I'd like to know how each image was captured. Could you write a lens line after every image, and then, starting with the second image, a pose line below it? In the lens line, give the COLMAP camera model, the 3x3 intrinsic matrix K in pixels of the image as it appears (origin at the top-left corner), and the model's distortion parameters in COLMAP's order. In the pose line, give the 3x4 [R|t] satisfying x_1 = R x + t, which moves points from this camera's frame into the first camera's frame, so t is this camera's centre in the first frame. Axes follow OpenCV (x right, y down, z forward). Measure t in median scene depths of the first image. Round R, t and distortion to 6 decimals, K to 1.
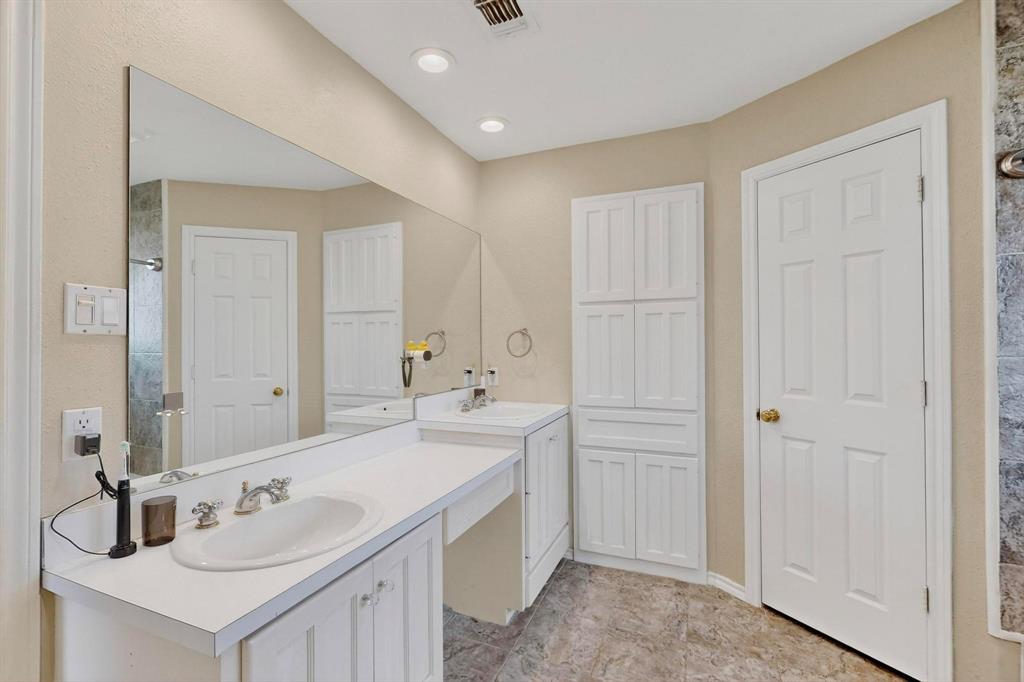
lens RADIAL K [[446.2, 0, 512.0], [0, 446.2, 341.0], [0, 0, 1]] dist [0.002722, -0.000039]
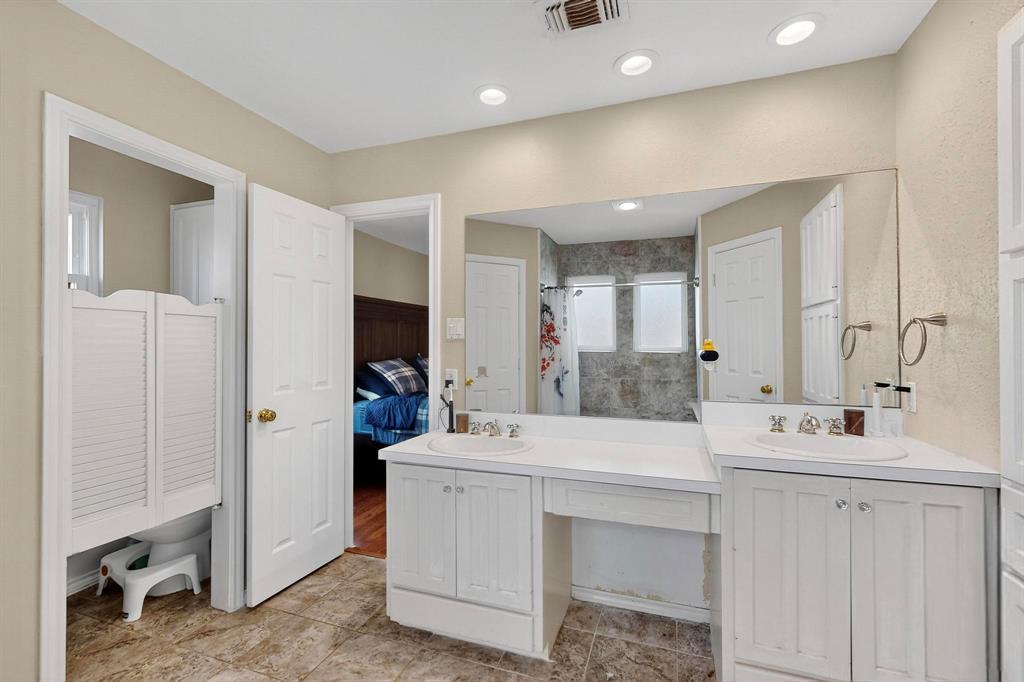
lens RADIAL K [[446.2, 0, 512.0], [0, 446.2, 341.0], [0, 0, 1]] dist [0.002722, -0.000039]
pose [[0.045424, -0.002896, -0.998964, 0.591257], [0.006839, 0.999973, -0.002588, 0.002107], [0.998944, -0.006715, 0.045442, 0.483511]]
